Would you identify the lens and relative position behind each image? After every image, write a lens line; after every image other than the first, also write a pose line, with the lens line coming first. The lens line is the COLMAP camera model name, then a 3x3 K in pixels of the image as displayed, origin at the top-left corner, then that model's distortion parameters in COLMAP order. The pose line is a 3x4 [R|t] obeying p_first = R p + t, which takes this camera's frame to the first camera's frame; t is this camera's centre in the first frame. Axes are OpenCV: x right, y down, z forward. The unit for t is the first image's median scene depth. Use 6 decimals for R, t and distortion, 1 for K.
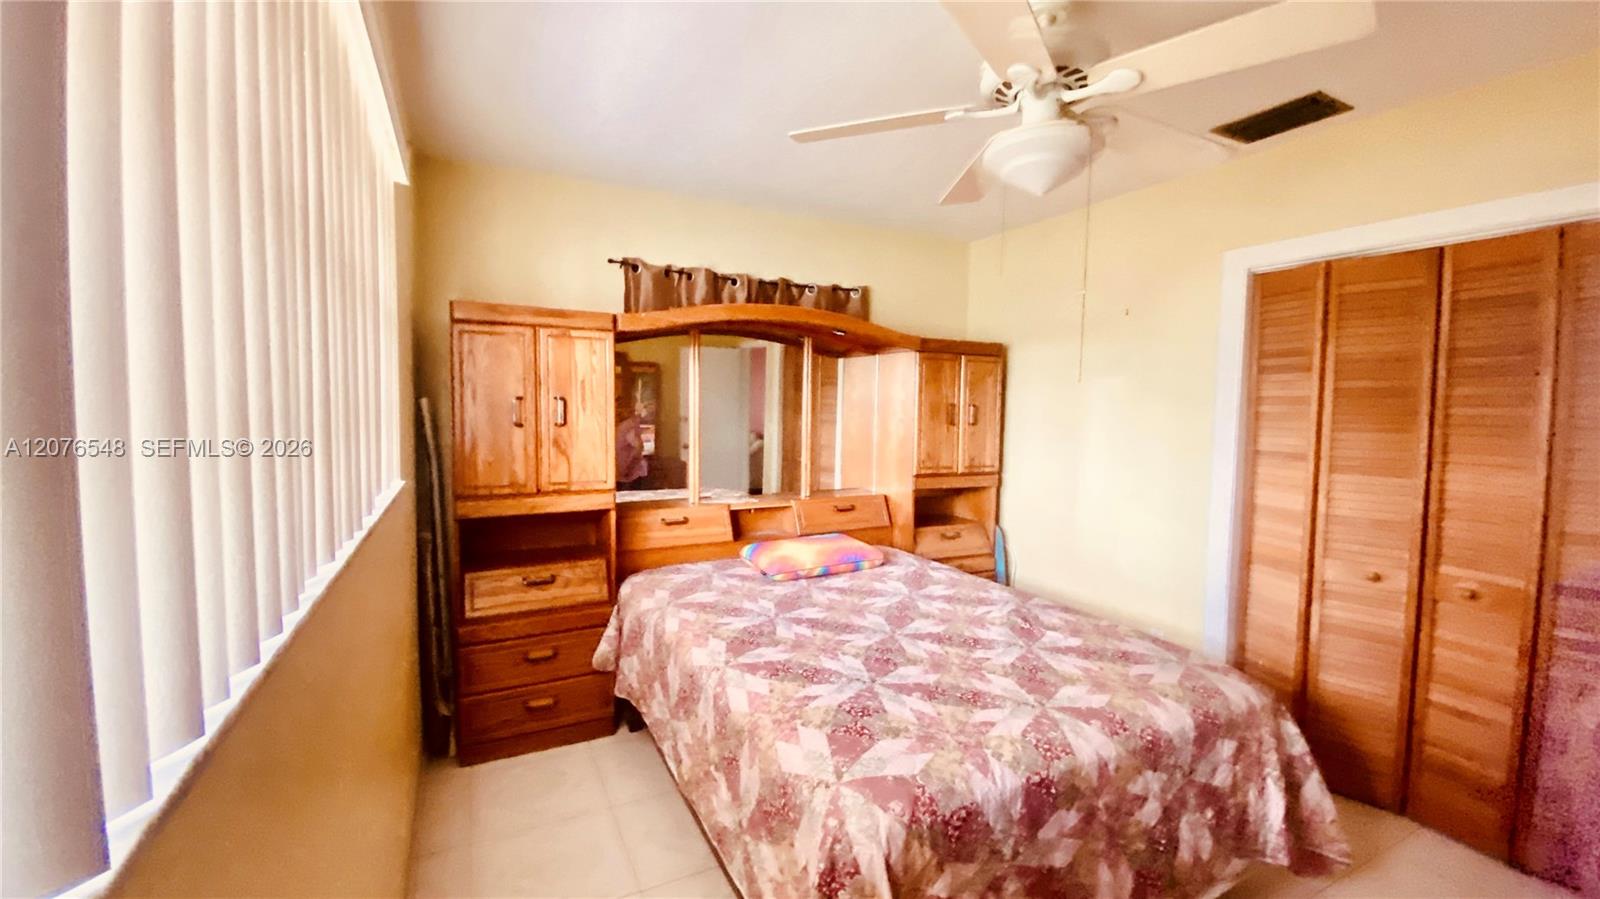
lens RADIAL K [[636.8, 0, 800.0], [0, 636.8, 449.5], [0, 0, 1]] dist [0.000003, -0.000049]
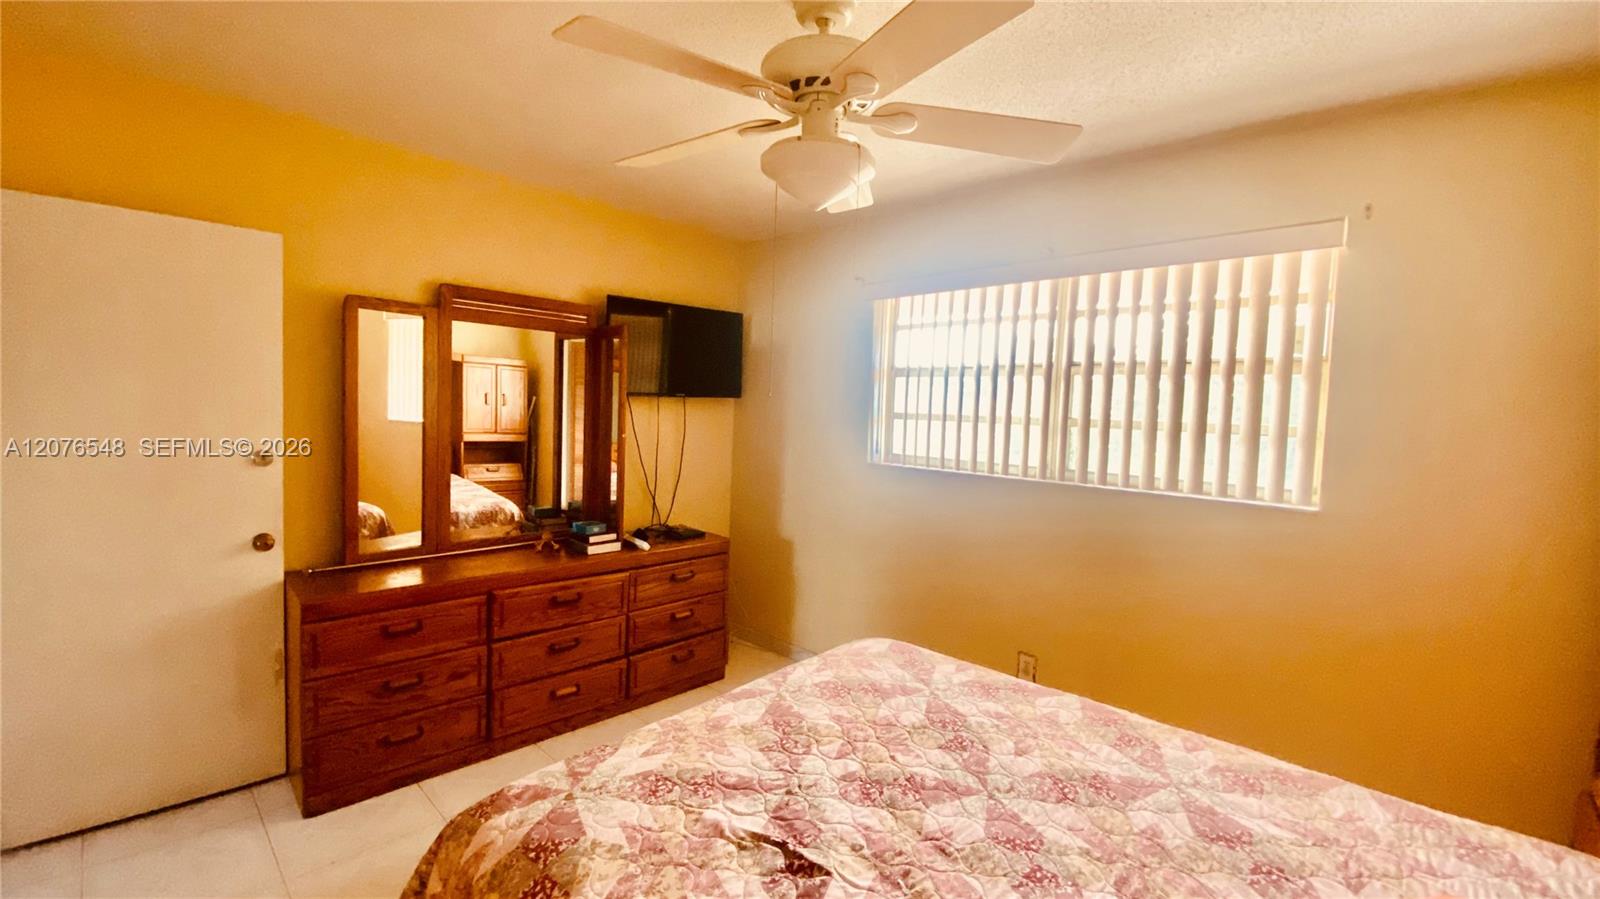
lens RADIAL K [[636.8, 0, 800.0], [0, 636.8, 449.5], [0, 0, 1]] dist [0.000003, -0.000049]
pose [[-0.950213, -0.040244, -0.308993, 0.610598], [-0.084939, 0.987525, 0.132585, -0.142495], [0.299802, 0.152230, -0.941777, 1.640561]]
